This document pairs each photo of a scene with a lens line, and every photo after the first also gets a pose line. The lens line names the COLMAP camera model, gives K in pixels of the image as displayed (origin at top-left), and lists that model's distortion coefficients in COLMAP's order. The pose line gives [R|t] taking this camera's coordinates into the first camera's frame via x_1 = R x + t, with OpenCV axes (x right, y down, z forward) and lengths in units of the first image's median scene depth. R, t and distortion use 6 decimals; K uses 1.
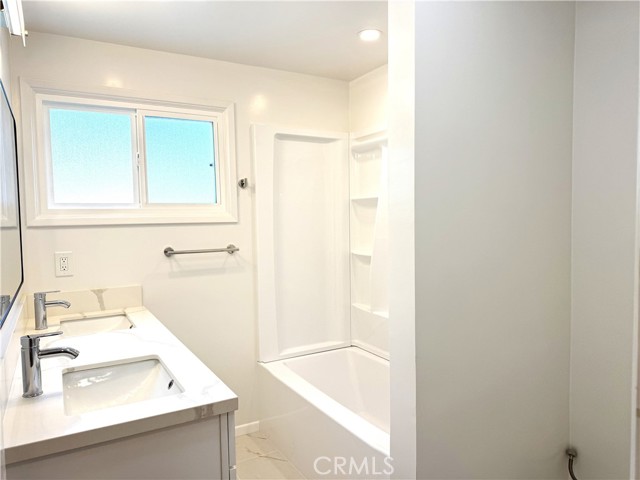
lens RADIAL K [[456.3, 0, 321.8], [0, 456.3, 240.9], [0, 0, 1]] dist [0.079280, -0.062236]
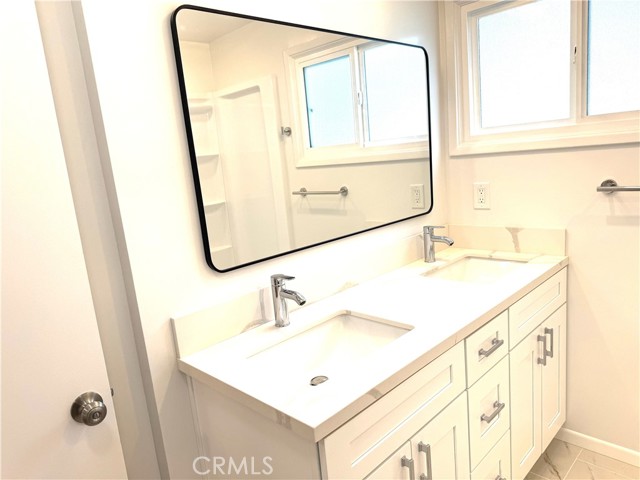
lens RADIAL K [[456.3, 0, 321.2], [0, 456.3, 238.7], [0, 0, 1]] dist [0.079280, -0.062236]
pose [[0.267648, 0.171184, -0.948188, 0.246002], [0.033418, 0.981850, 0.186694, -0.048720], [0.962937, -0.081655, 0.257070, 0.451922]]
